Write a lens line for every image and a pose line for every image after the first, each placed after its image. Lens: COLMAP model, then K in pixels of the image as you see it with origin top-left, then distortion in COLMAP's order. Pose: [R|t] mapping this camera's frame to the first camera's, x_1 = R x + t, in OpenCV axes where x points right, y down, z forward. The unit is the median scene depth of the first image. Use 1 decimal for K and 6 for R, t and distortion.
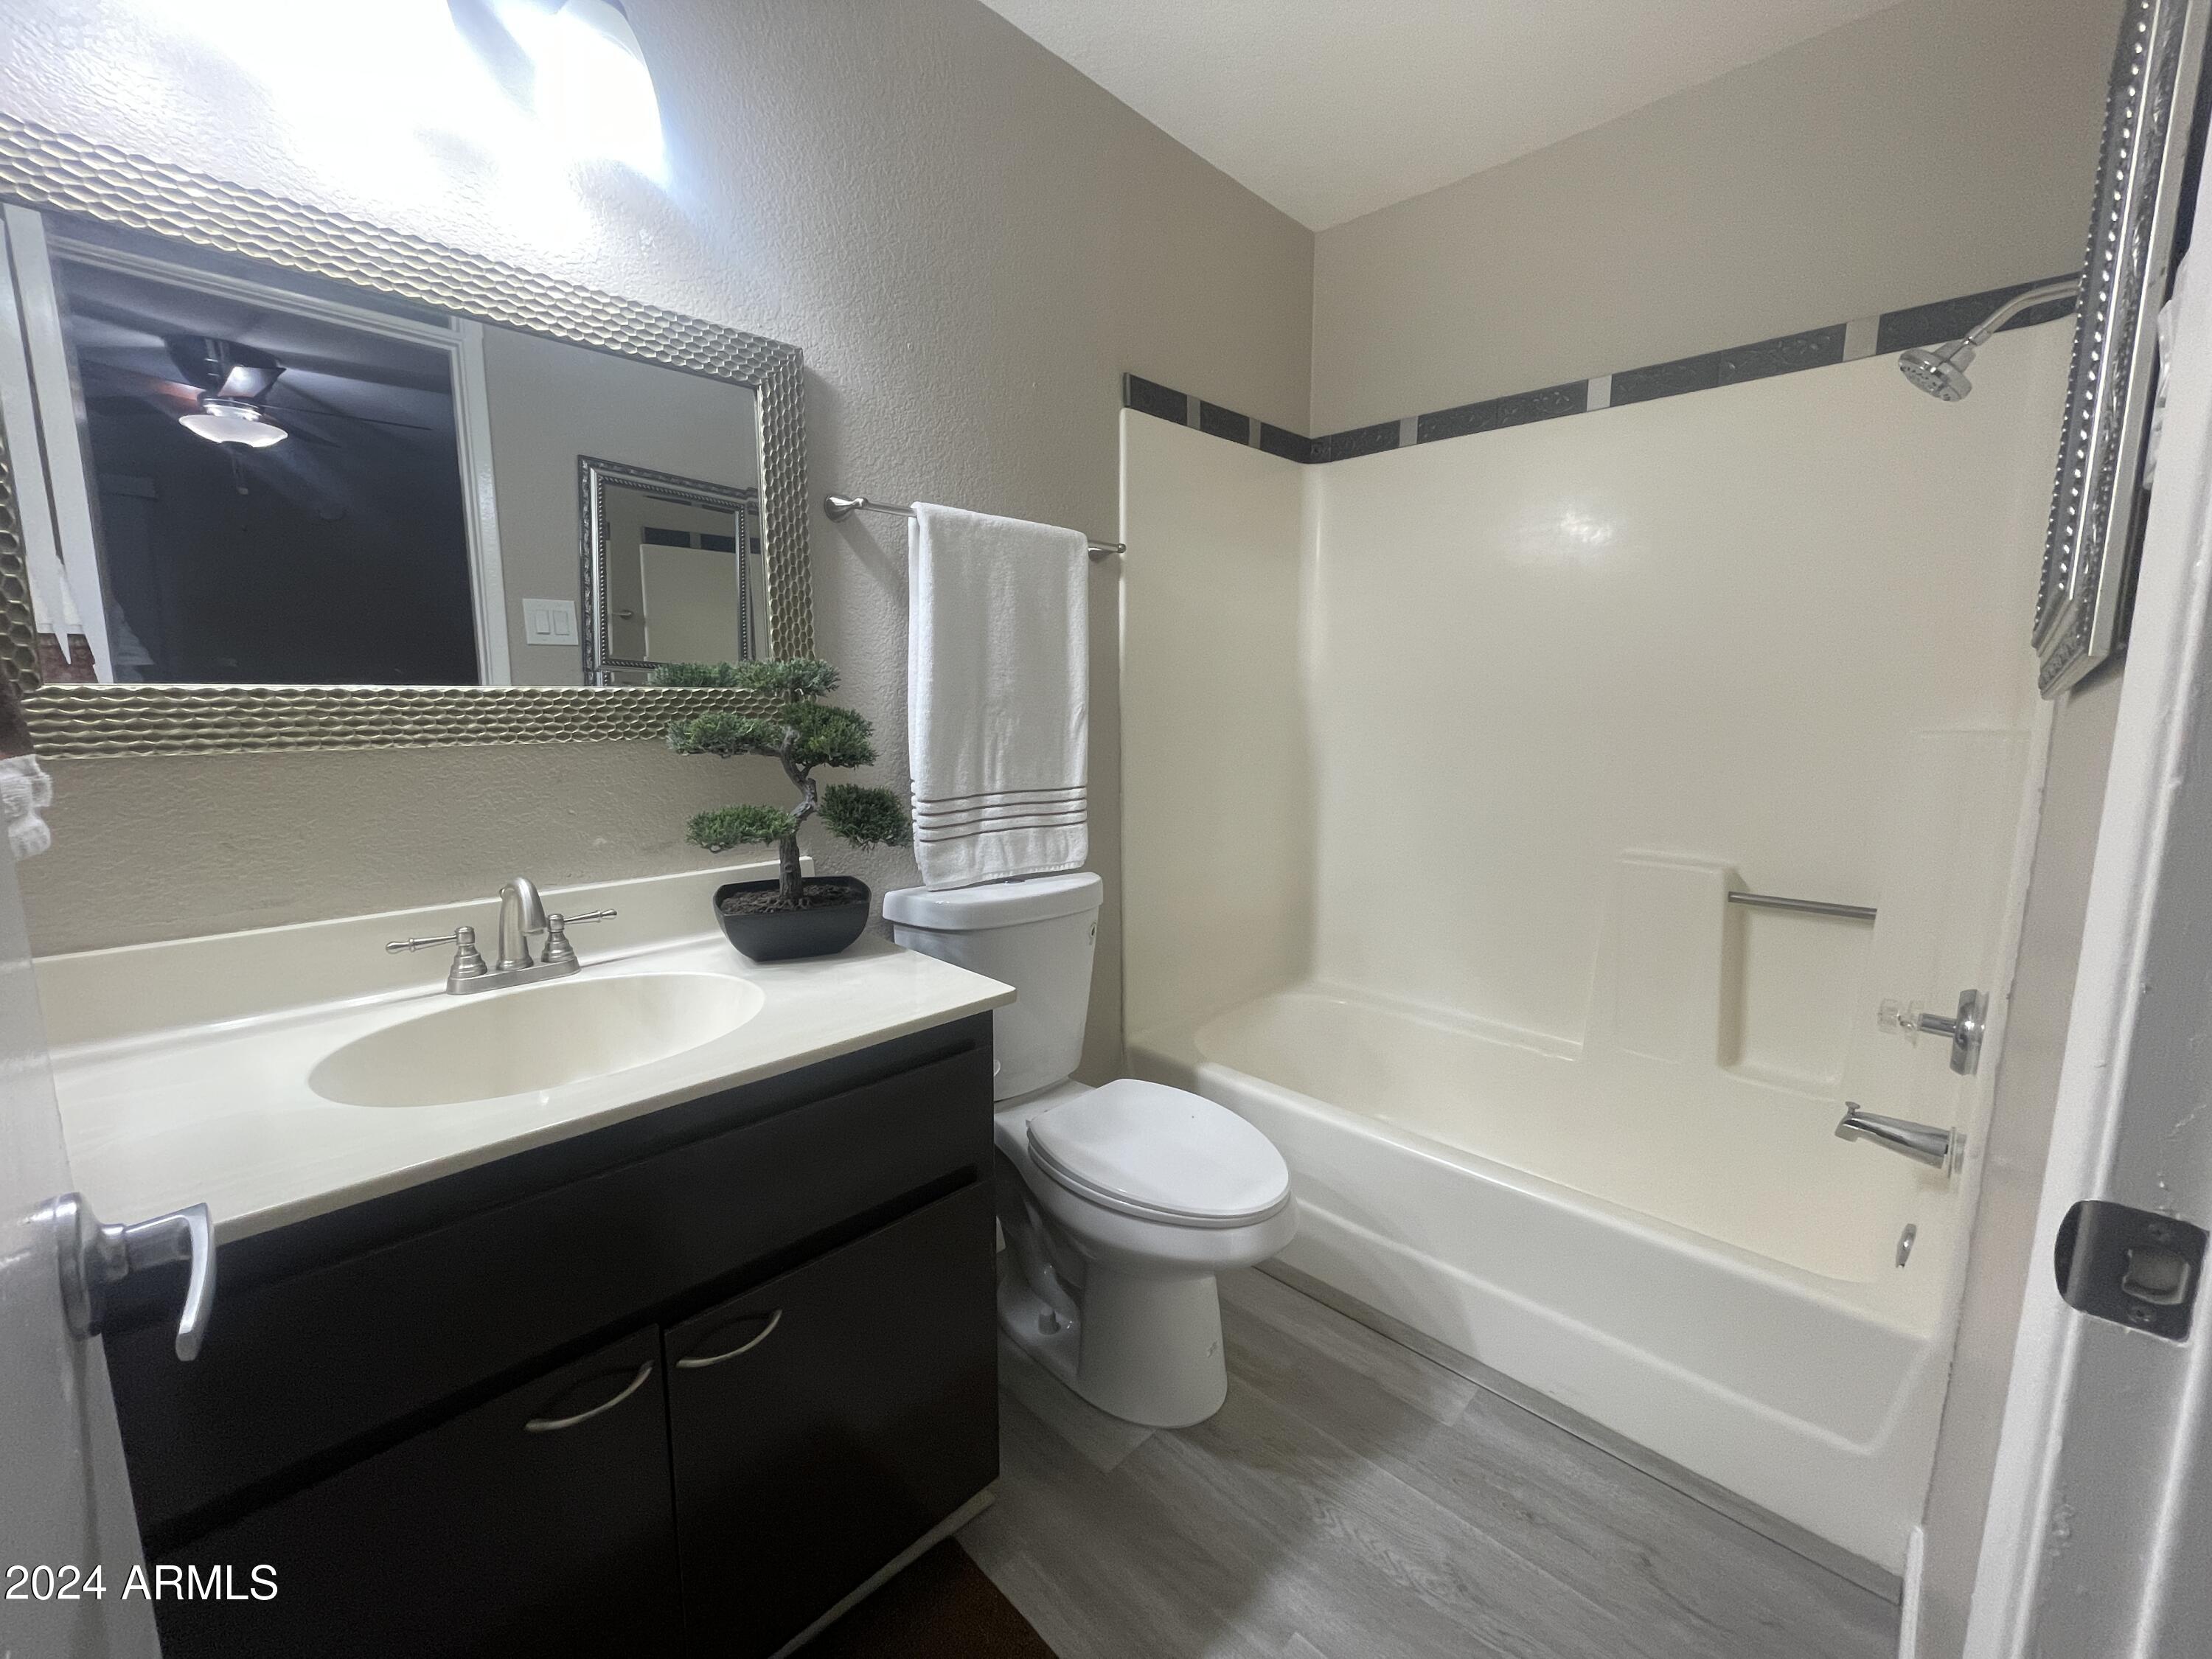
lens RADIAL K [[896.0, 0, 1117.8], [0, 896.0, 832.7], [0, 0, 1]] dist [-0.002384, 0.000341]
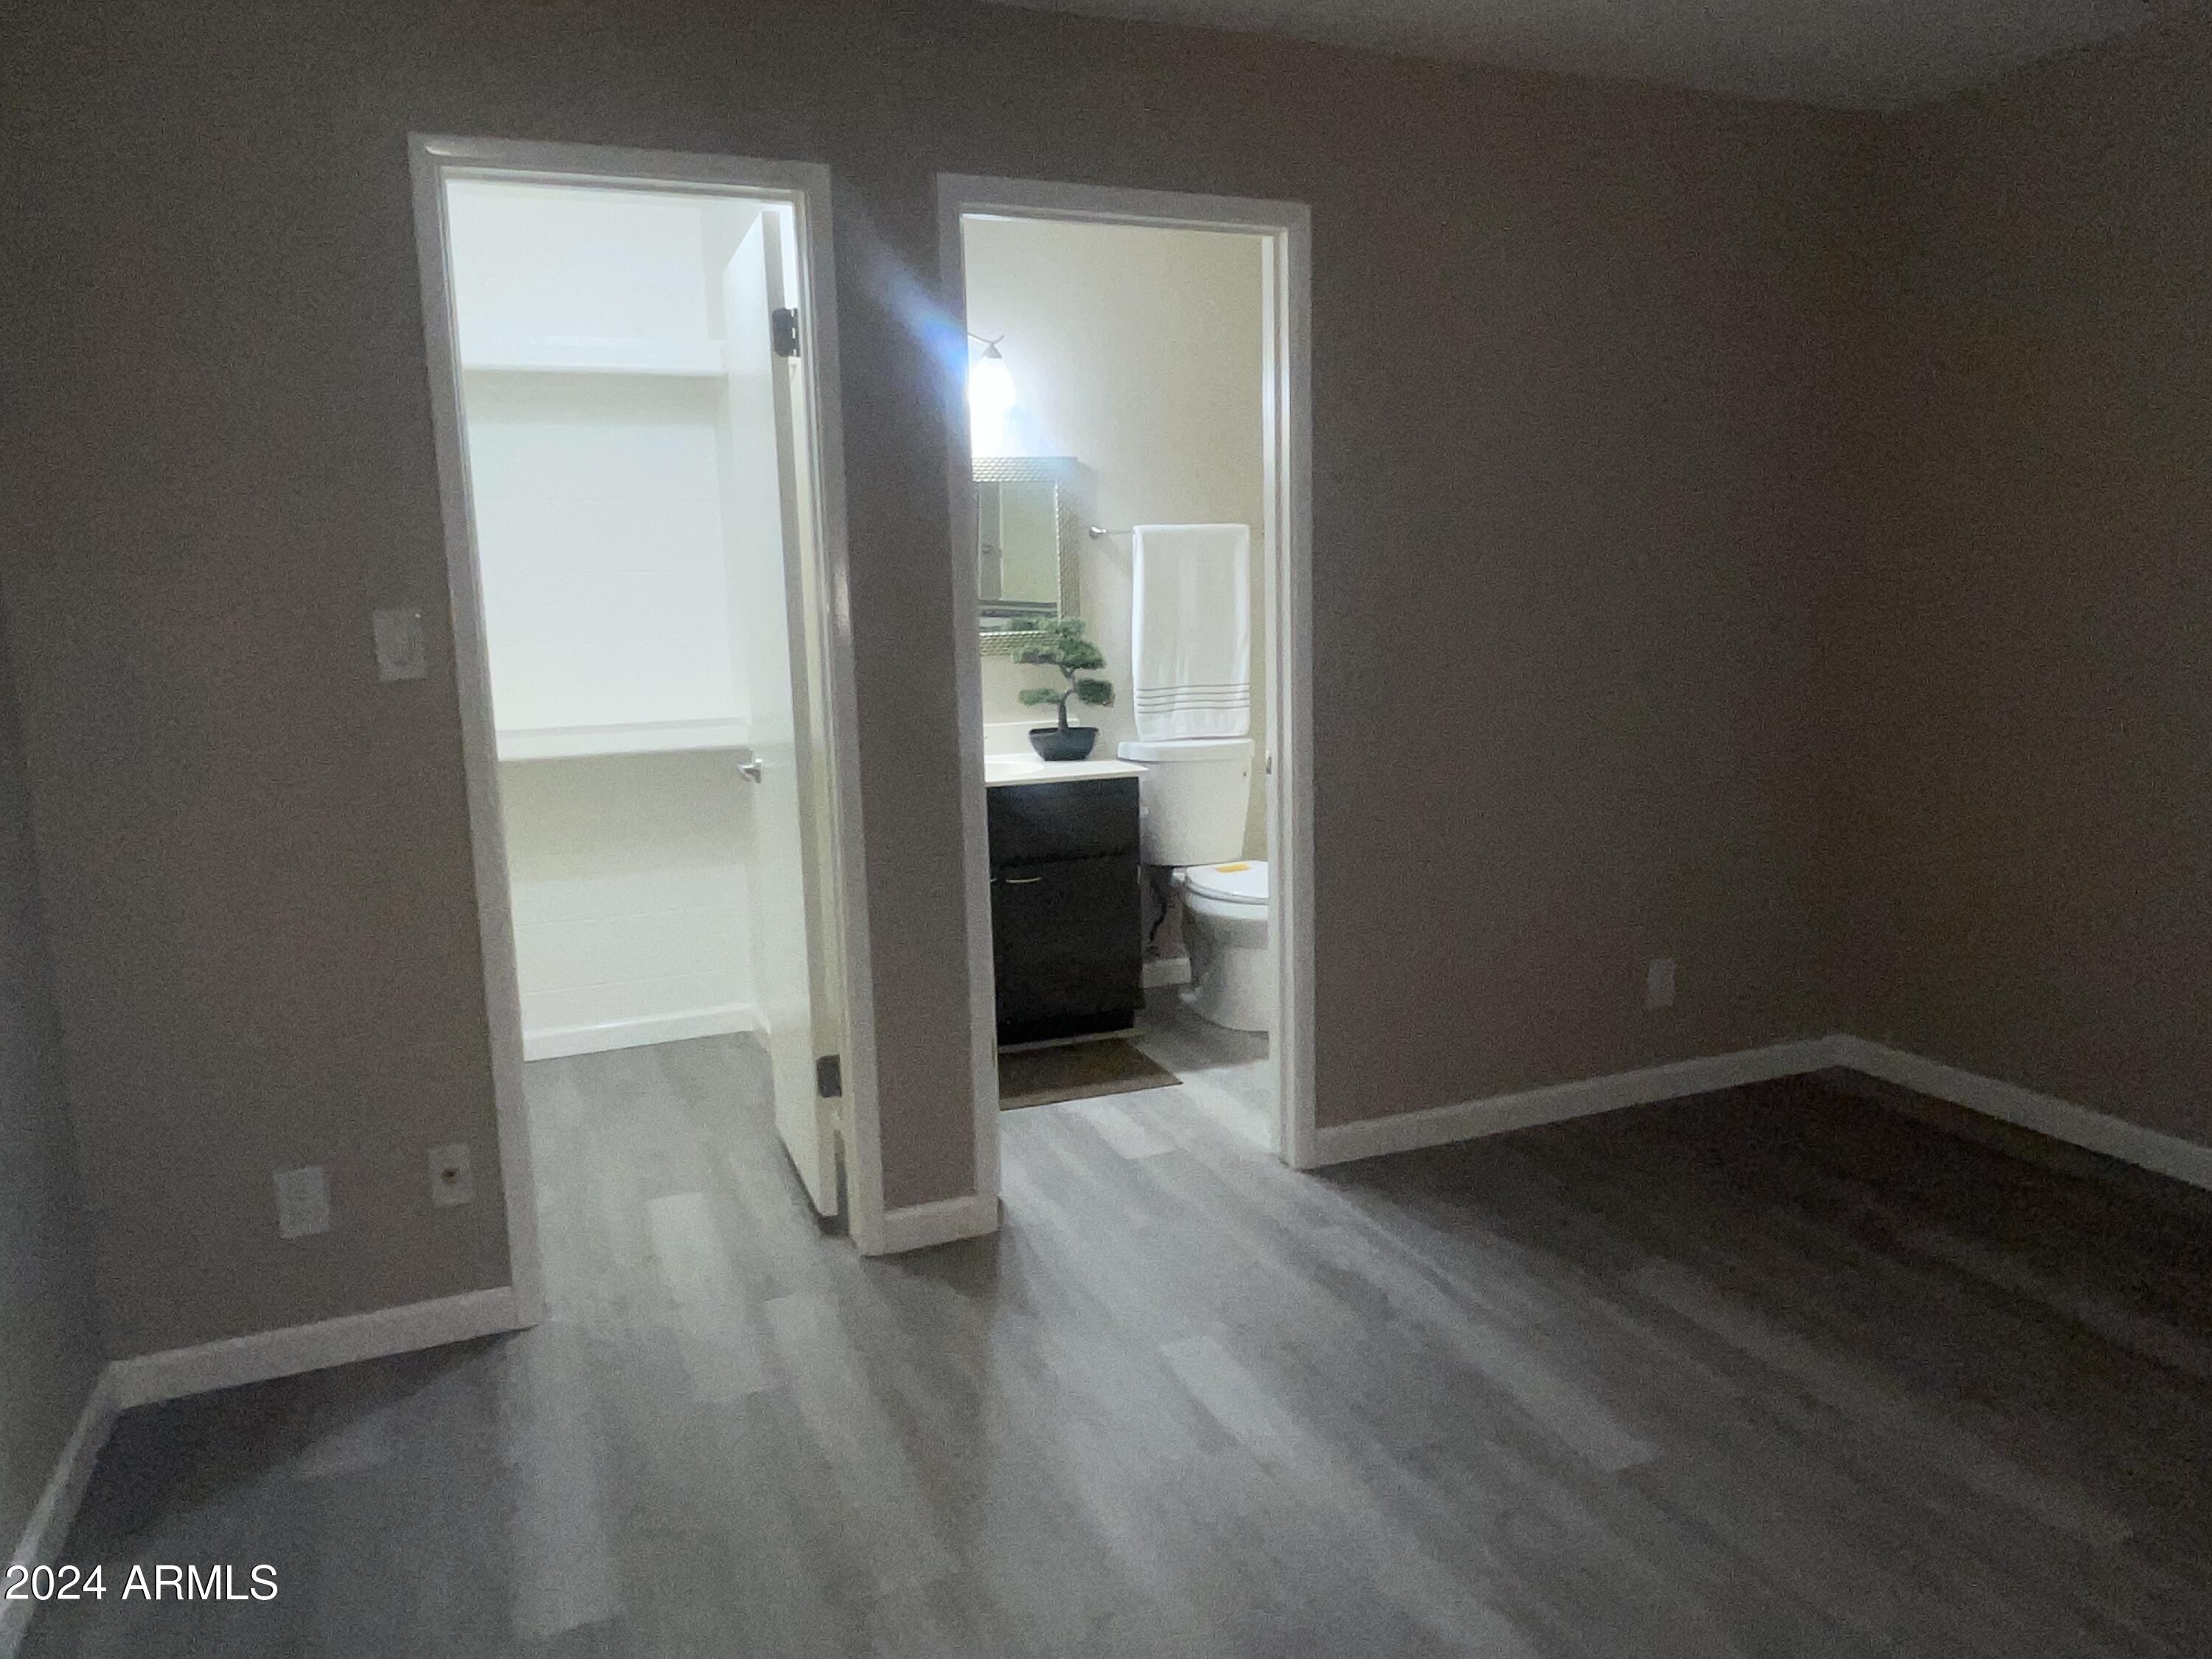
lens RADIAL K [[1458.7, 0, 1101.3], [0, 1458.7, 835.8], [0, 0, 1]] dist [0.050247, 0.000717]
pose [[0.921583, 0.044553, -0.385616, 0.892782], [-0.033378, 0.998808, 0.035629, 0.162005], [0.386744, -0.019964, 0.921971, -1.801579]]
